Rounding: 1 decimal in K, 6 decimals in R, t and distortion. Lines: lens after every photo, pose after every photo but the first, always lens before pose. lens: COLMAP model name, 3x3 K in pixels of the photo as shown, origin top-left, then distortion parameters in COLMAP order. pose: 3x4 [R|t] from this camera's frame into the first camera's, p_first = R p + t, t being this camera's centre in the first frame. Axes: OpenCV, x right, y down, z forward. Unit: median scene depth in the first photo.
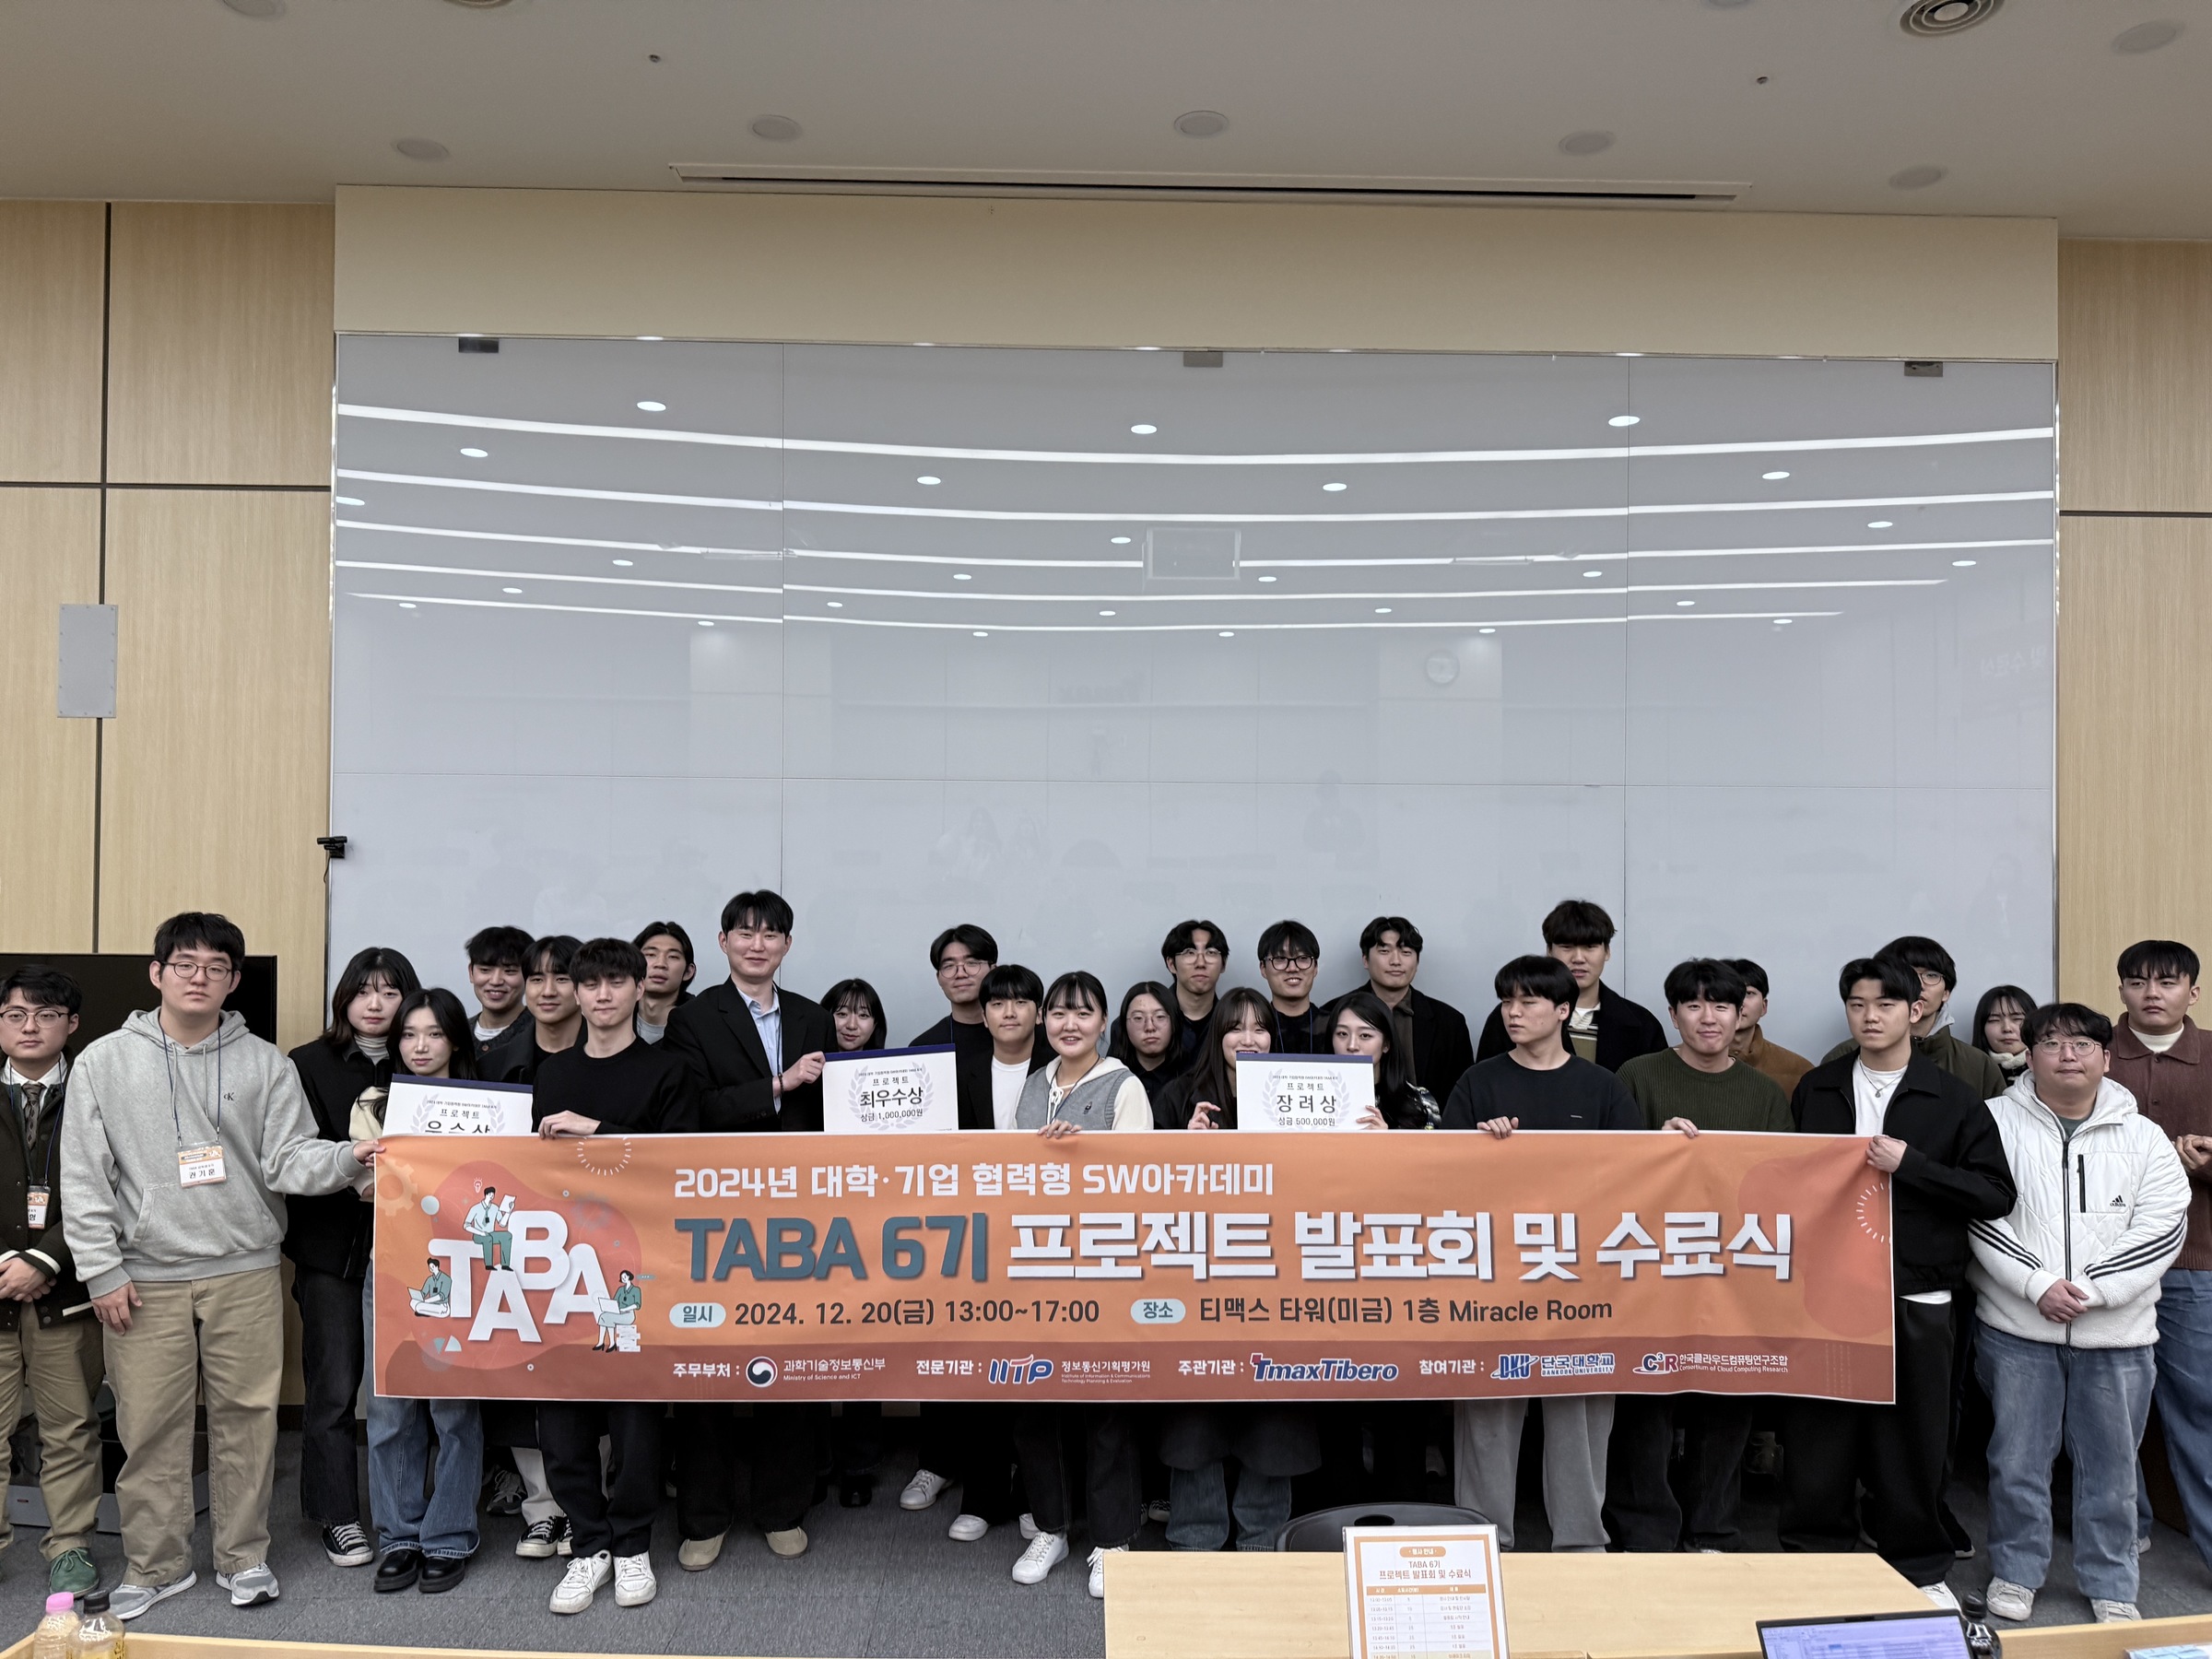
lens RADIAL K [[1523.8, 0, 1106.0], [0, 1523.8, 829.5], [0, 0, 1]] dist [0.006212, 0.002341]
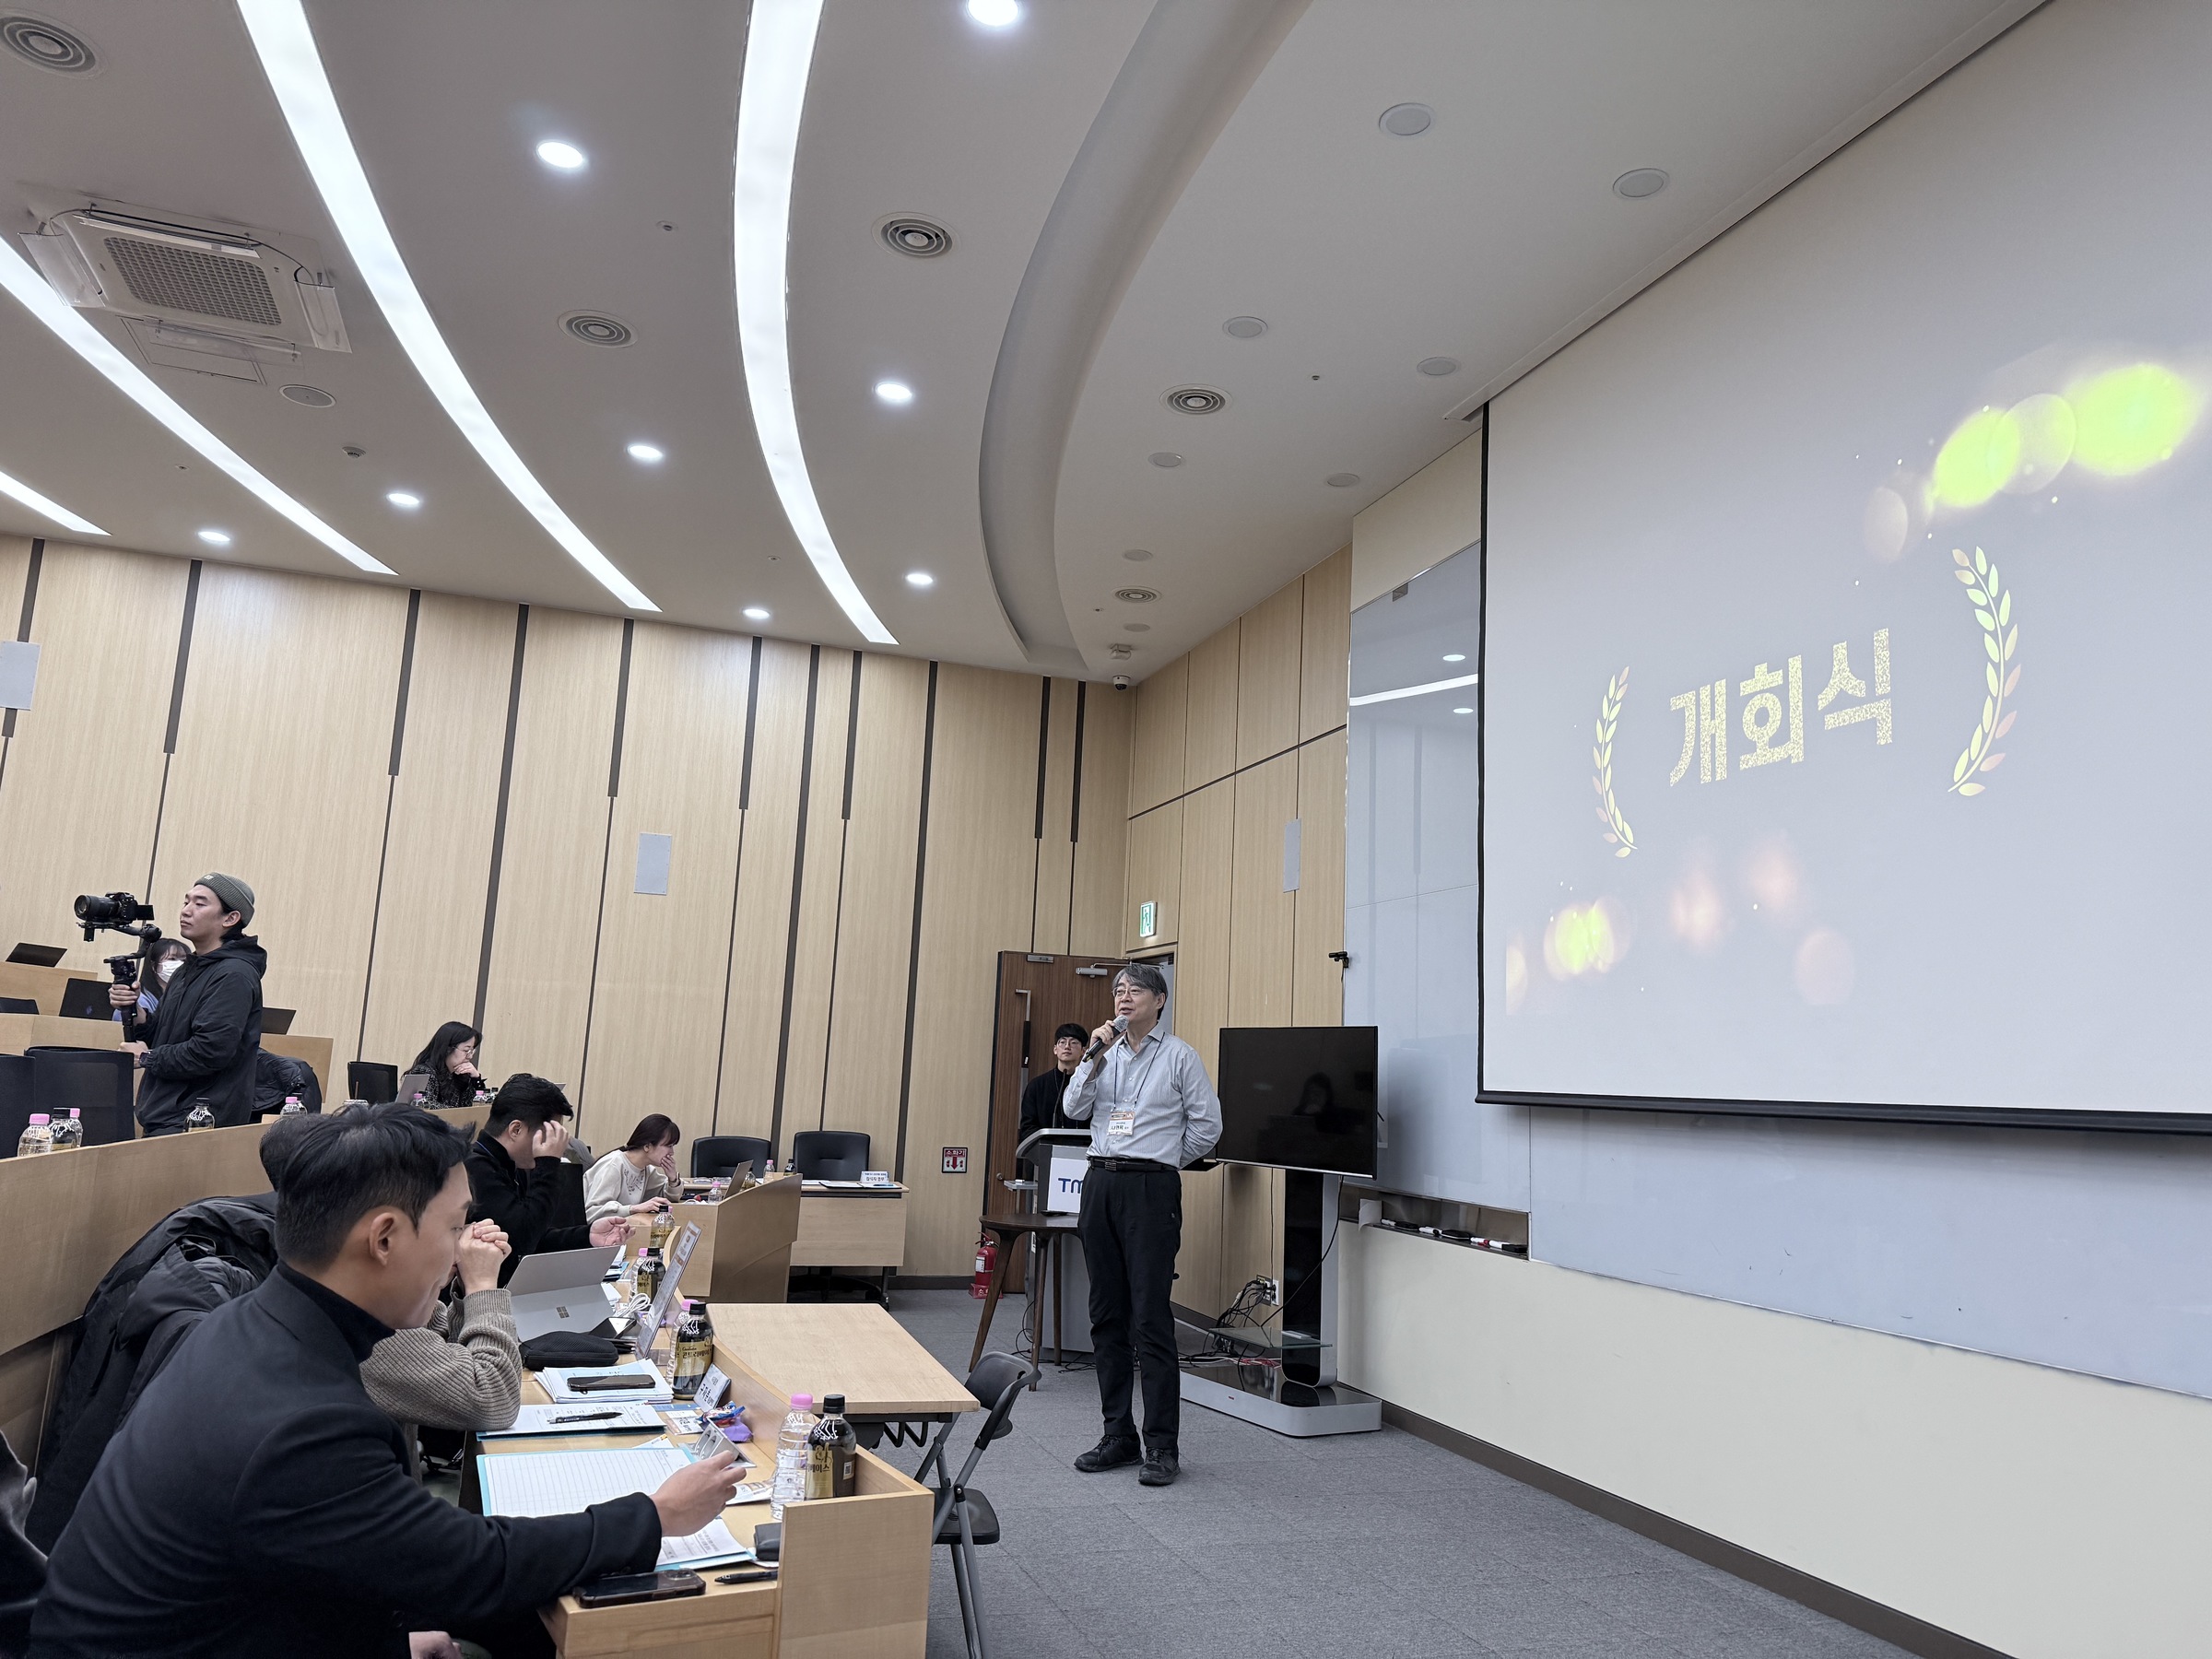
lens RADIAL K [[1539.4, 0, 1106.0], [0, 1539.4, 829.5], [0, 0, 1]] dist [0.100672, -0.141447]
pose [[0.300688, -0.148173, -0.942142, 0.782740], [-0.008301, 0.987413, -0.157943, 0.116659], [0.953686, 0.055312, 0.295674, 0.337223]]
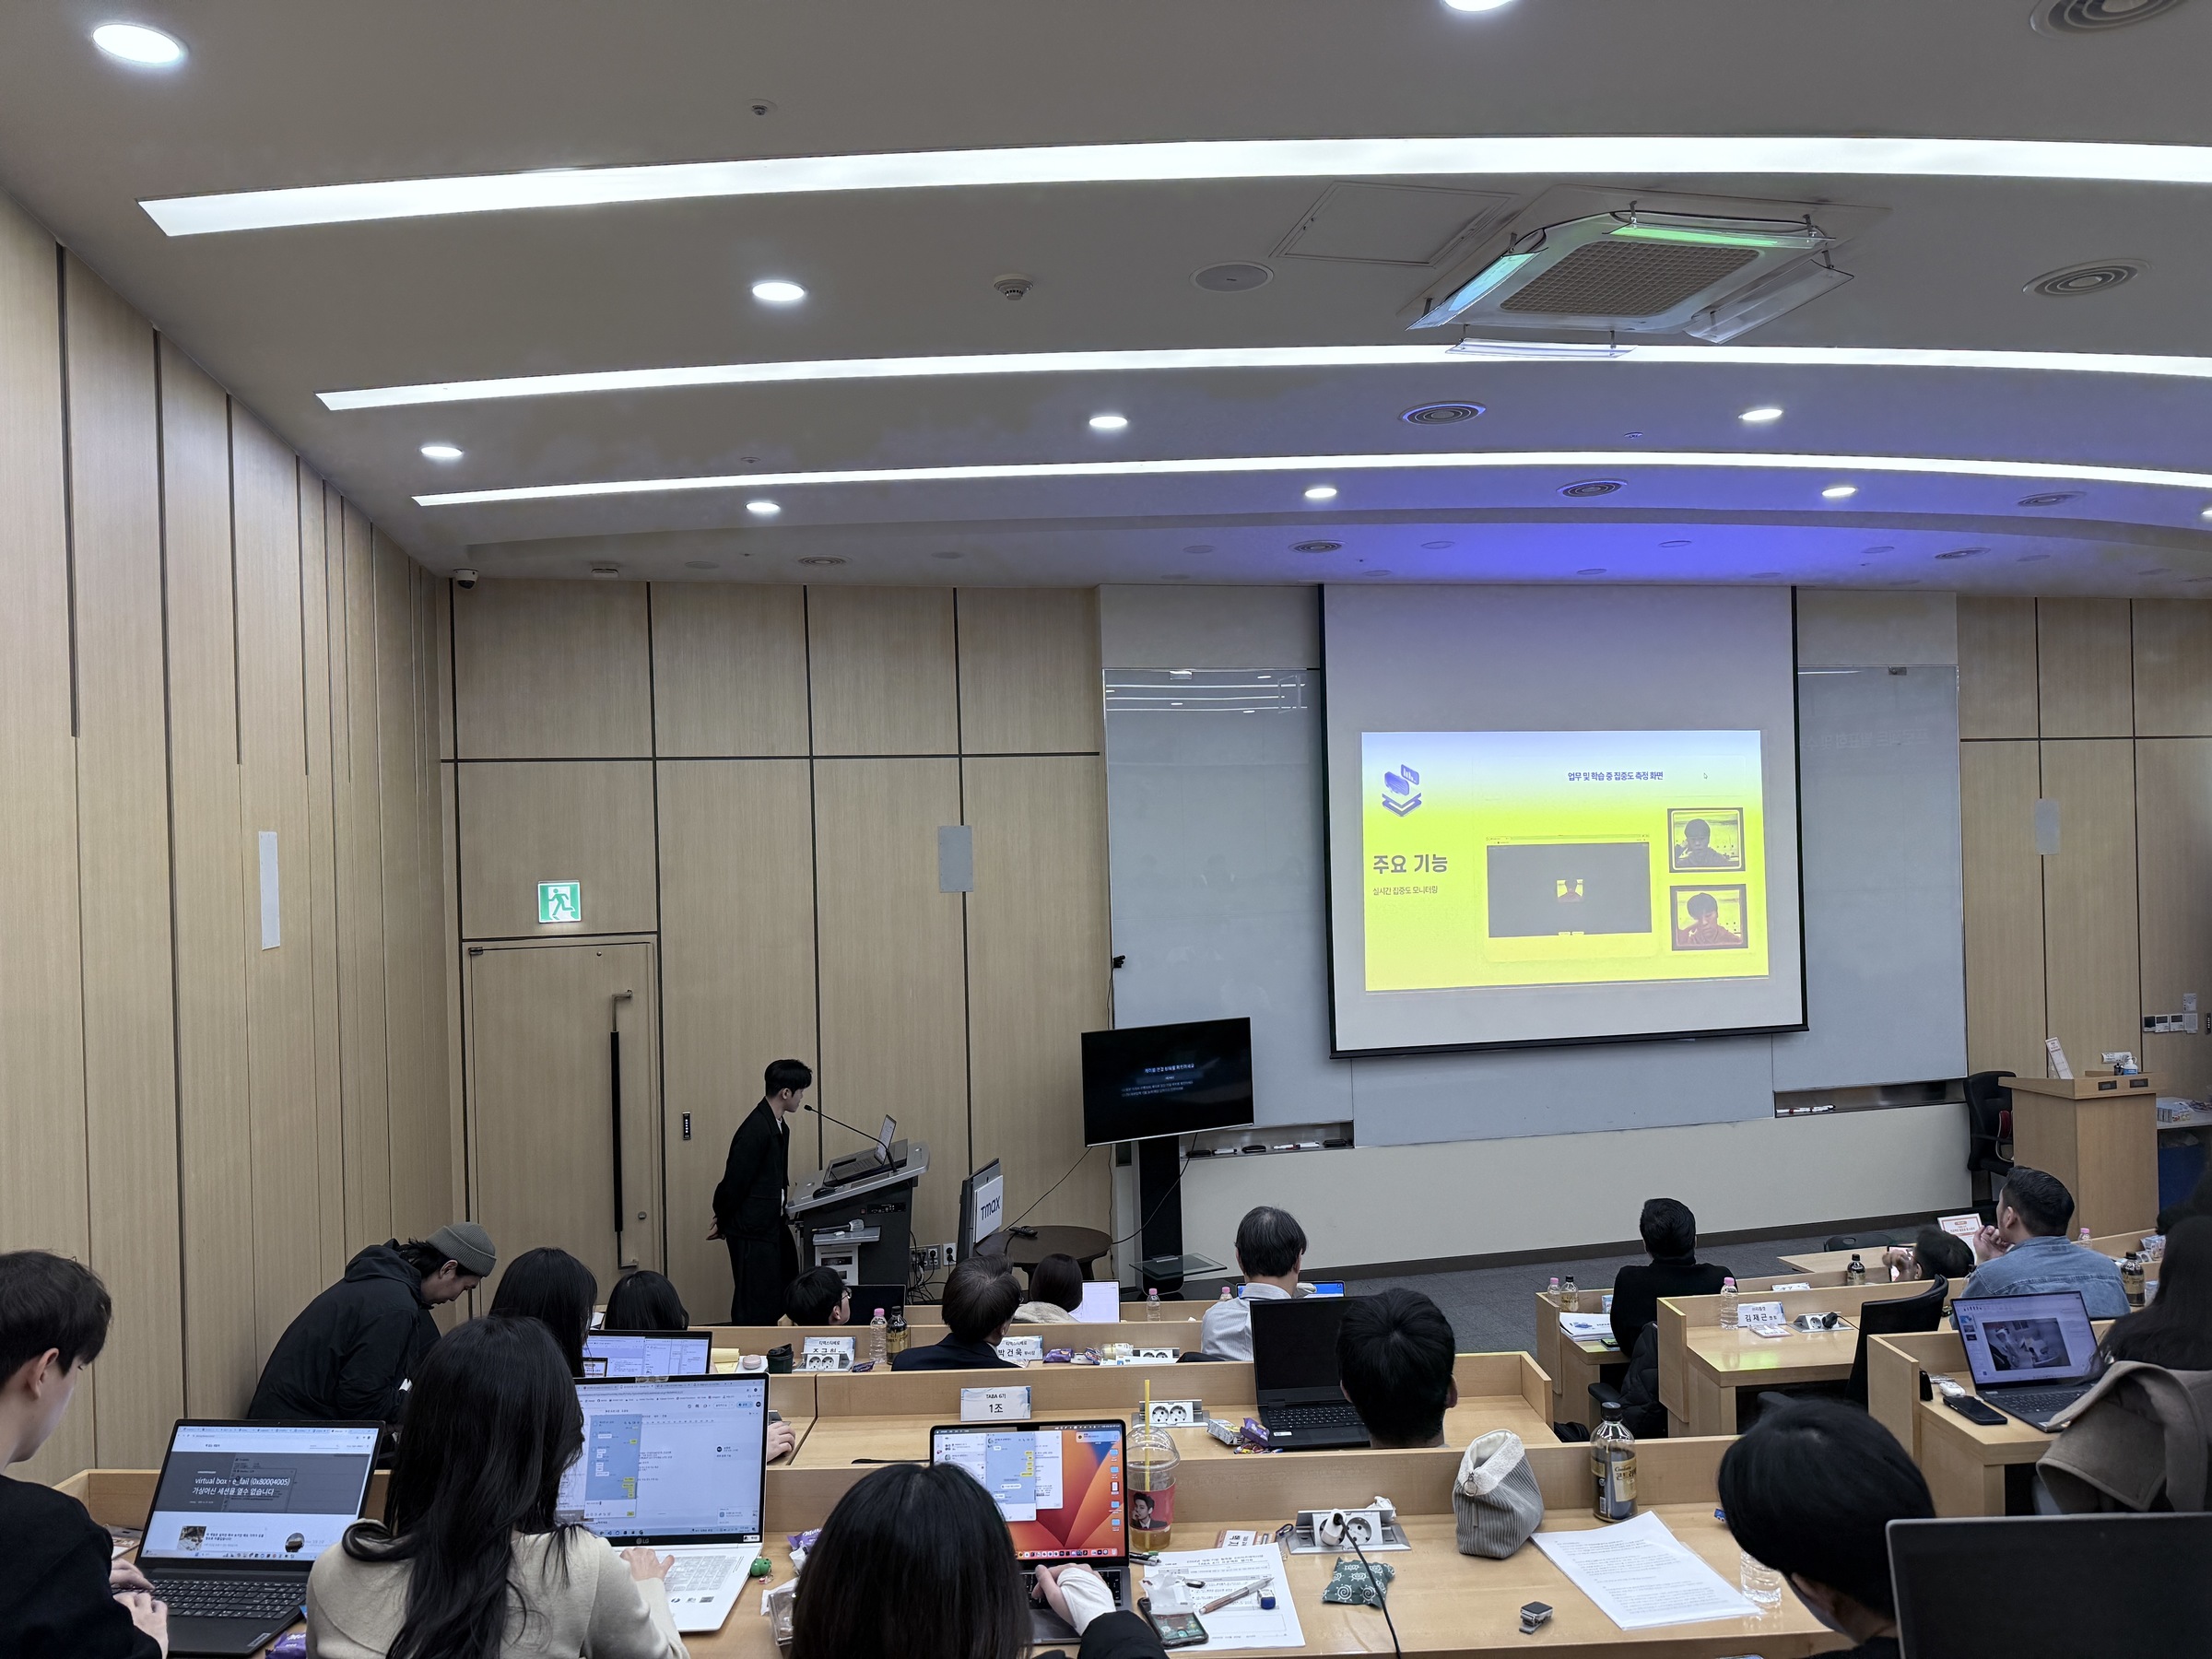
lens RADIAL K [[1539.4, 0, 1106.0], [0, 1539.4, 829.5], [0, 0, 1]] dist [0.100672, -0.141447]
pose [[0.978655, -0.030908, 0.203173, -0.849143], [0.025664, 0.999267, 0.028393, -0.187291], [-0.203902, -0.022573, 0.978731, -0.729085]]
